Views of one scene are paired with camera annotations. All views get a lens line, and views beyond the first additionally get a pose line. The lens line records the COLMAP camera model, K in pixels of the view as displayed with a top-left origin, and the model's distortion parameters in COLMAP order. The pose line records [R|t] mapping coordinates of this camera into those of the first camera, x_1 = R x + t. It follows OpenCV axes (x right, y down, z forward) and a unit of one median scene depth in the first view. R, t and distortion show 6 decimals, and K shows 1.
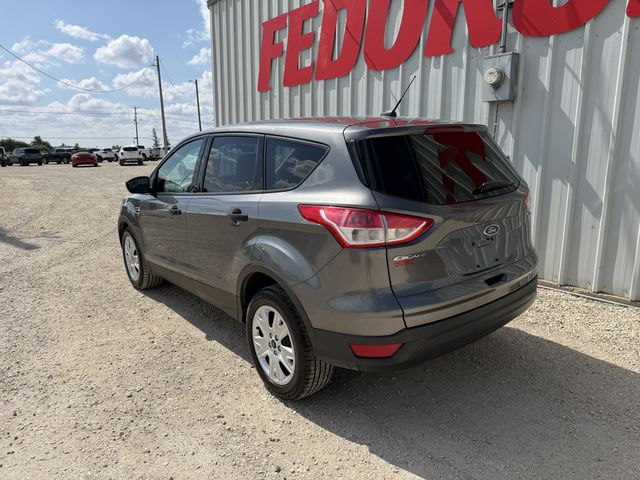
lens RADIAL K [[452.0, 0, 320.0], [0, 452.0, 240.0], [0, 0, 1]] dist [-0.013311, 0.001443]
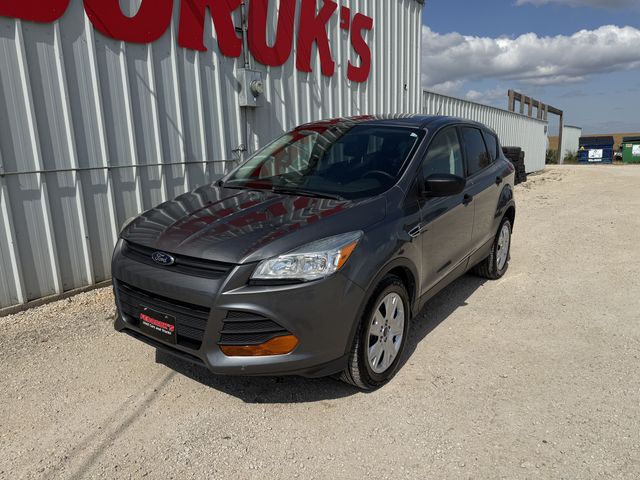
lens RADIAL K [[446.4, 0, 322.3], [0, 446.4, 241.5], [0, 0, 1]] dist [0.045108, -0.062400]
pose [[-0.276367, -0.185882, 0.942905, -0.823947], [0.214202, 0.944524, 0.248984, -0.203335], [-0.936877, 0.270783, -0.221219, 1.088720]]
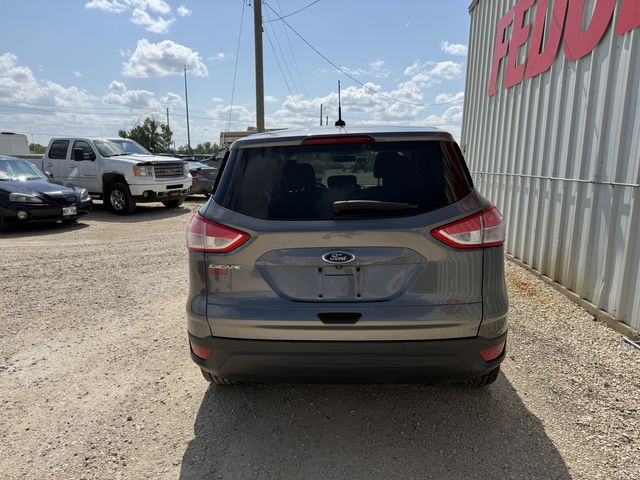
lens RADIAL K [[446.4, 0, 322.3], [0, 446.4, 241.5], [0, 0, 1]] dist [0.045108, -0.062400]
pose [[0.732051, 0.132649, -0.668211, 0.434466], [-0.142445, 0.988983, 0.040272, -0.038377], [0.666192, 0.065702, 0.742881, 0.171087]]
